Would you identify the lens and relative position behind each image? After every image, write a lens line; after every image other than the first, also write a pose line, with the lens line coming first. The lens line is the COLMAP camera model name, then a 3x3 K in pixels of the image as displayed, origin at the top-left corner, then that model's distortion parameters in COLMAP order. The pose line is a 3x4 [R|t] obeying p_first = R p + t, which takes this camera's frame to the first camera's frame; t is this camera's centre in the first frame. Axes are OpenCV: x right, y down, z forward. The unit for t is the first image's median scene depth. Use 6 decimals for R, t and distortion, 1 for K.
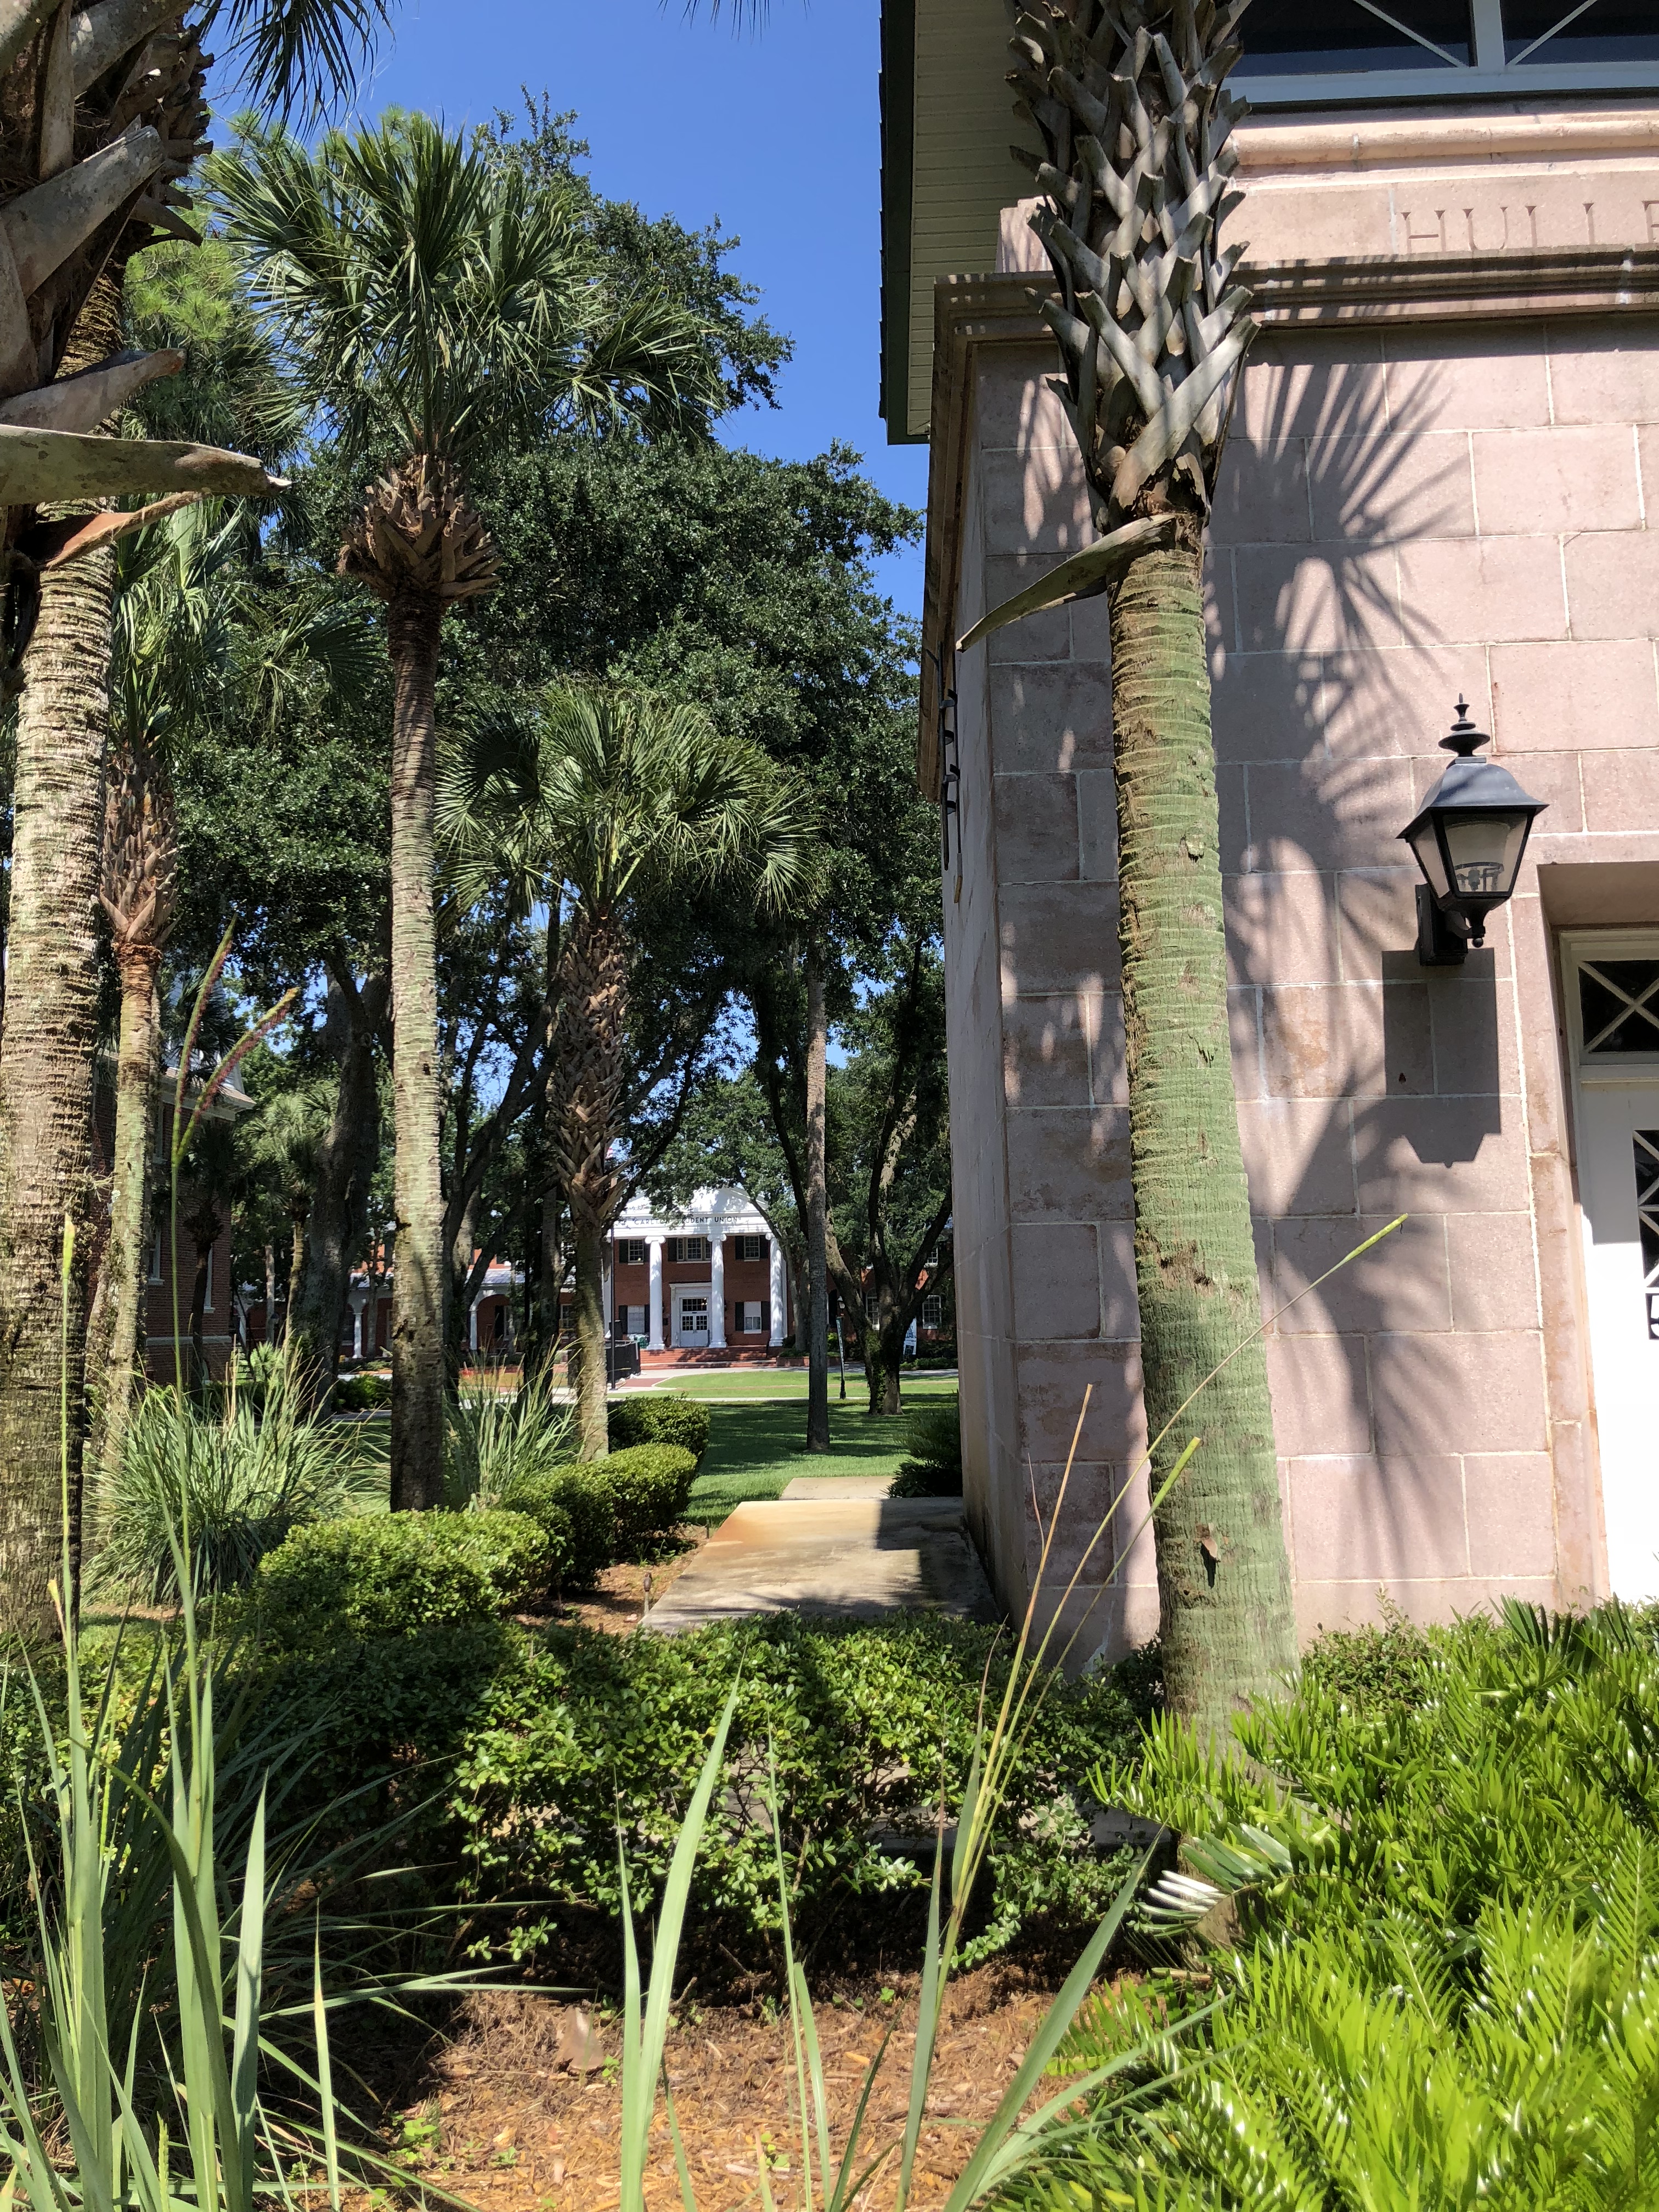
lens RADIAL K [[1608.0, 0, 829.5], [0, 1608.0, 1106.0], [0, 0, 1]] dist [-0.060430, -0.001694]
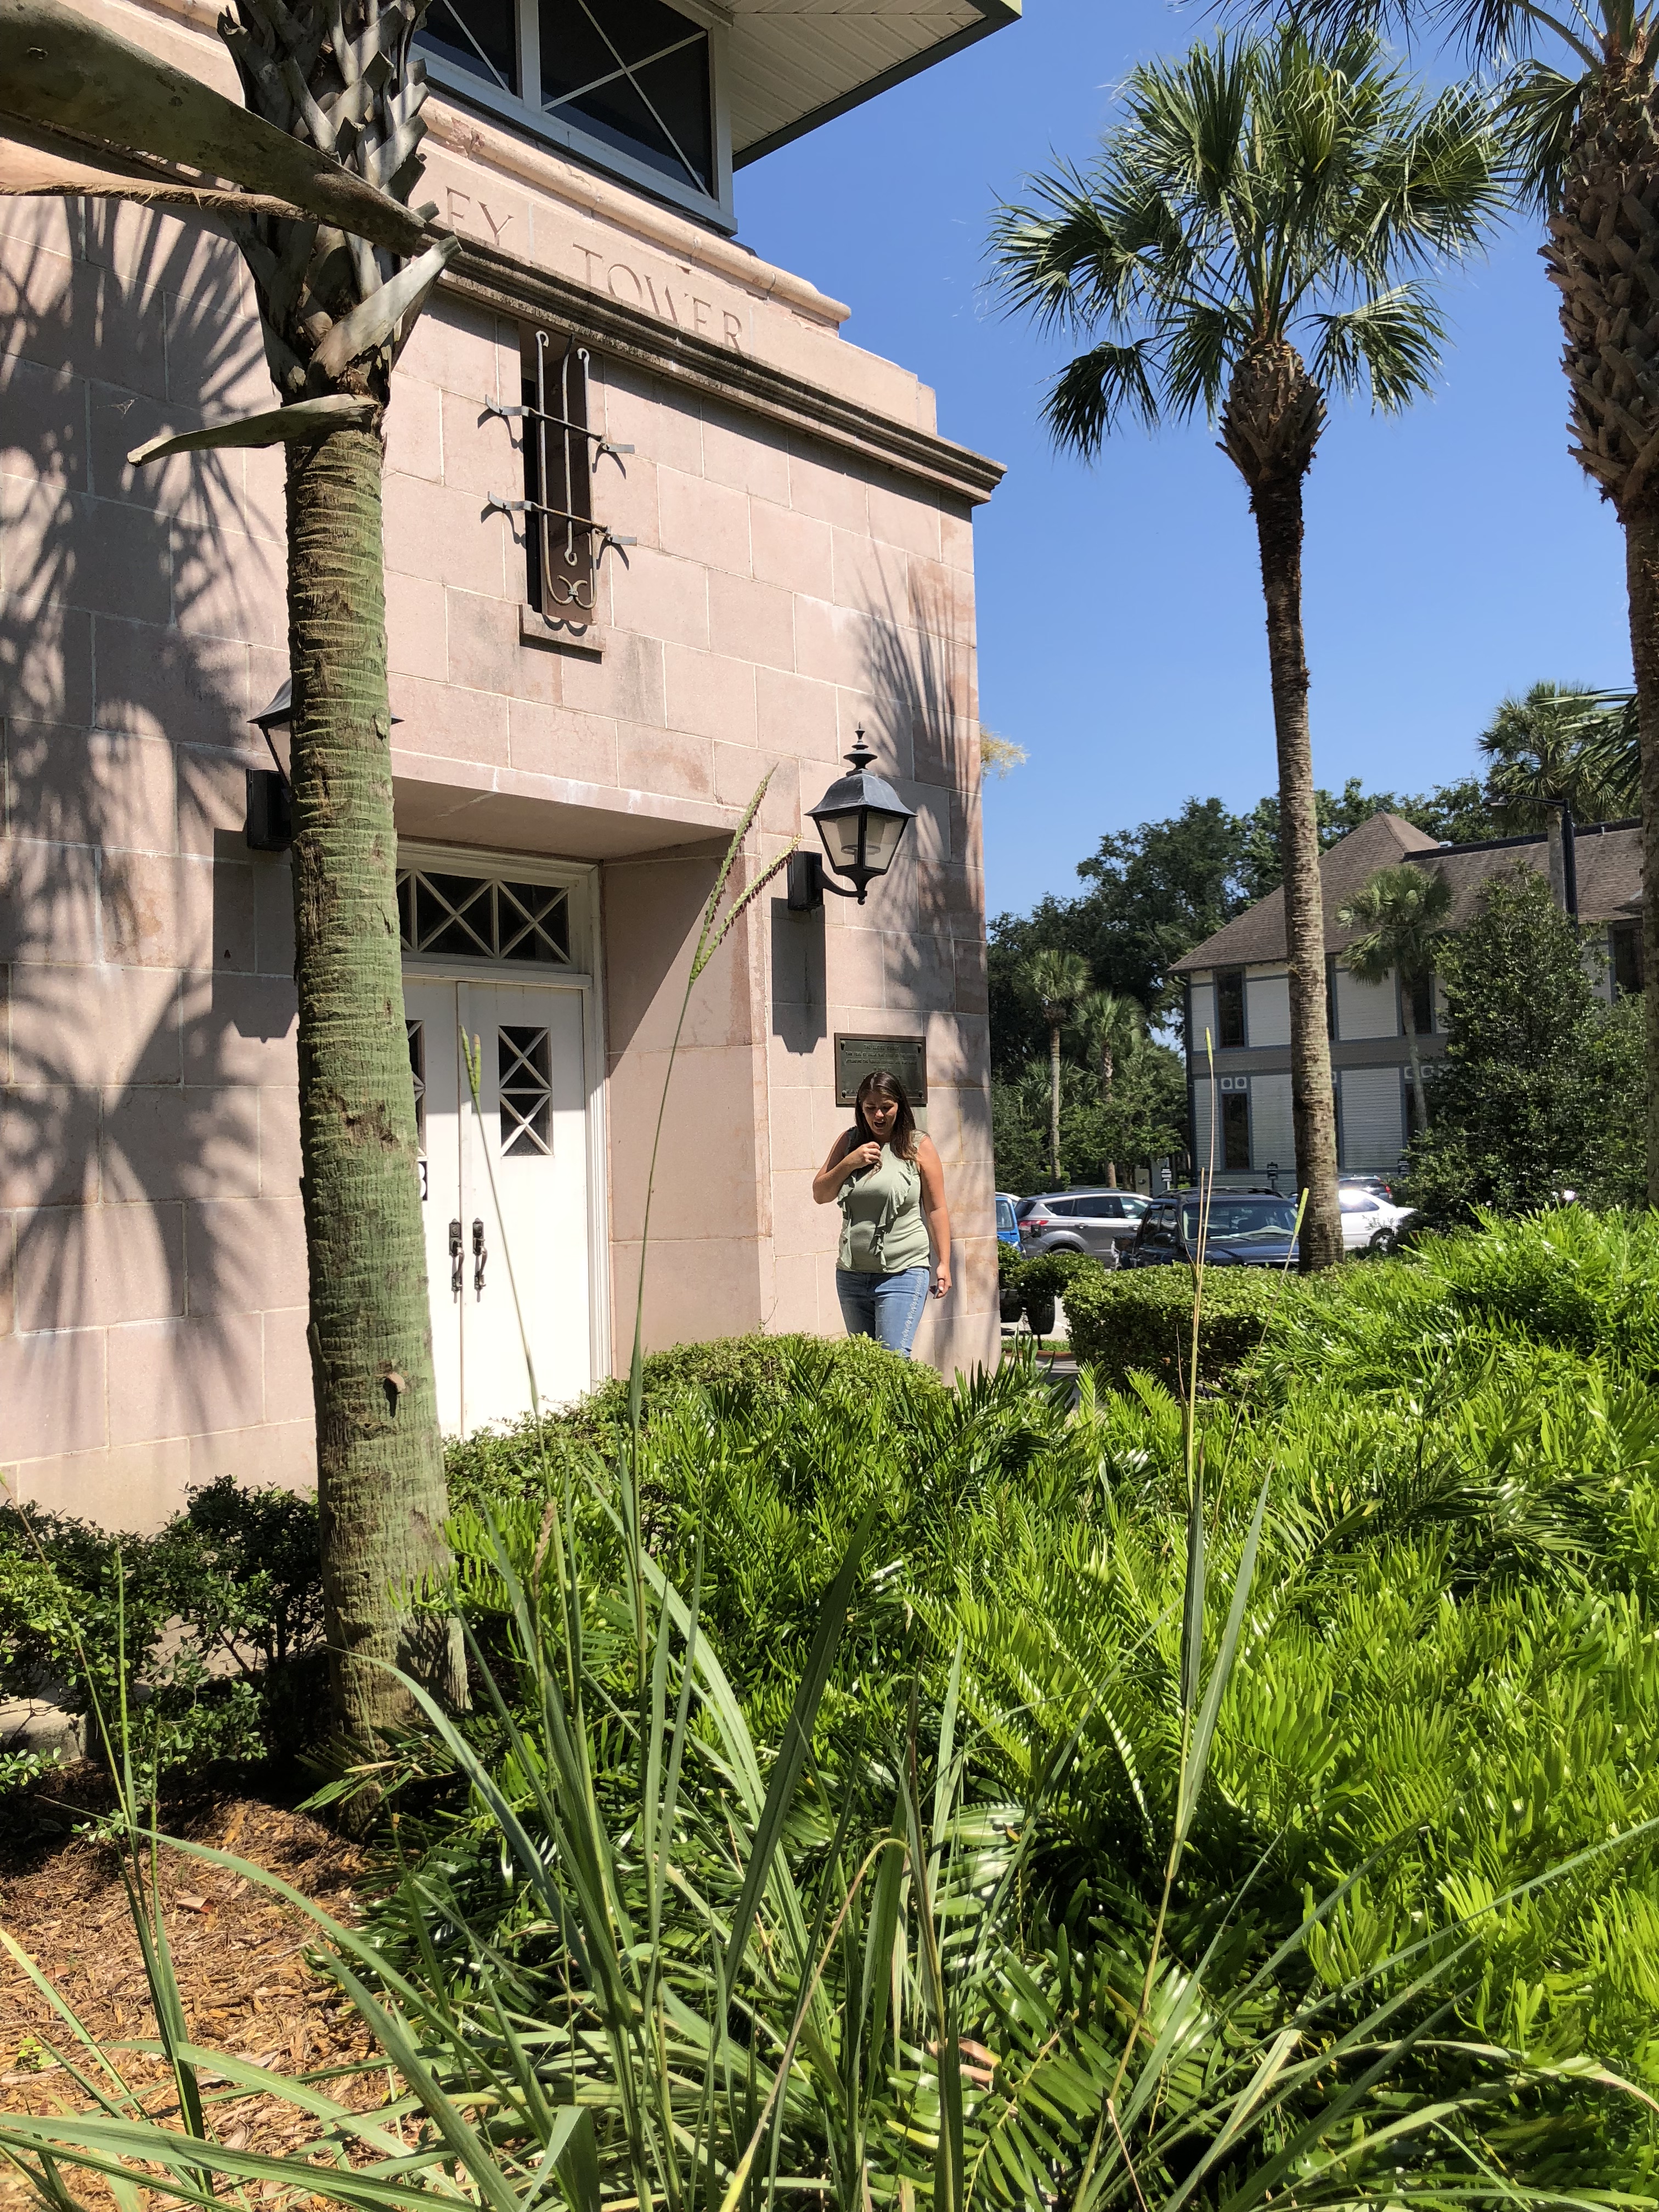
lens RADIAL K [[1789.0, 0, 829.5], [0, 1789.0, 1106.0], [0, 0, 1]] dist [-0.140193, -0.004961]
pose [[0.430145, 0.036817, 0.902009, -0.665175], [-0.100559, 0.994904, 0.007345, 0.045214], [-0.897142, -0.093864, 0.431655, 0.204113]]
